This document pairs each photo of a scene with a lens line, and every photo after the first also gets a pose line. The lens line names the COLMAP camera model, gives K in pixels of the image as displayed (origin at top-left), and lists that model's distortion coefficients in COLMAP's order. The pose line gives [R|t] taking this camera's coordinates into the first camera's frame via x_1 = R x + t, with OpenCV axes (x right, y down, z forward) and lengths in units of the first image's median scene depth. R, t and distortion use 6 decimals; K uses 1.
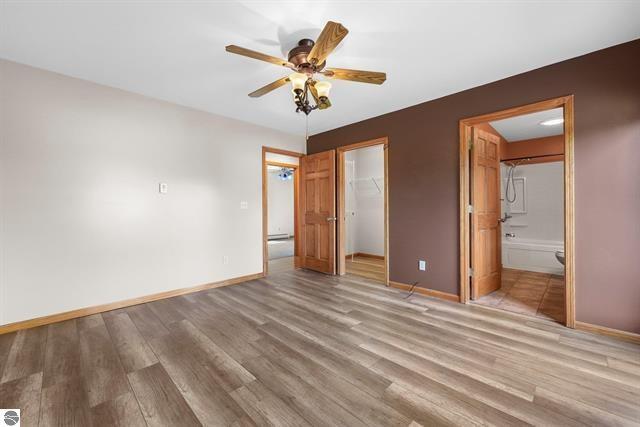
lens RADIAL K [[260.4, 0, 322.2], [0, 260.4, 210.1], [0, 0, 1]] dist [0.010877, 0.000506]
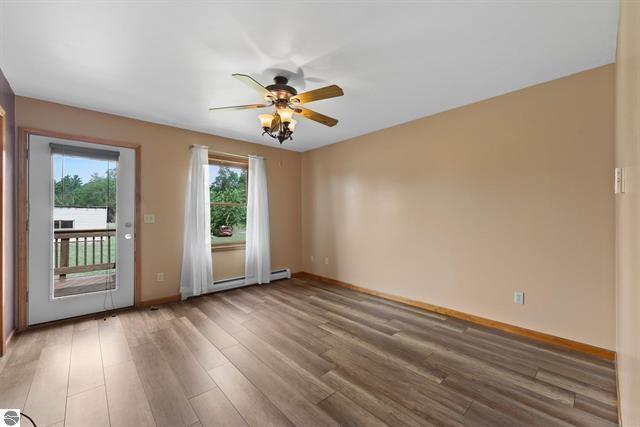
lens RADIAL K [[260.4, 0, 320.8], [0, 260.4, 216.1], [0, 0, 1]] dist [0.010877, 0.000506]
pose [[-0.998395, 0.008900, 0.055922, -0.289218], [0.008727, 0.999956, -0.003346, -0.044922], [-0.055949, -0.002852, -0.998430, 2.090375]]
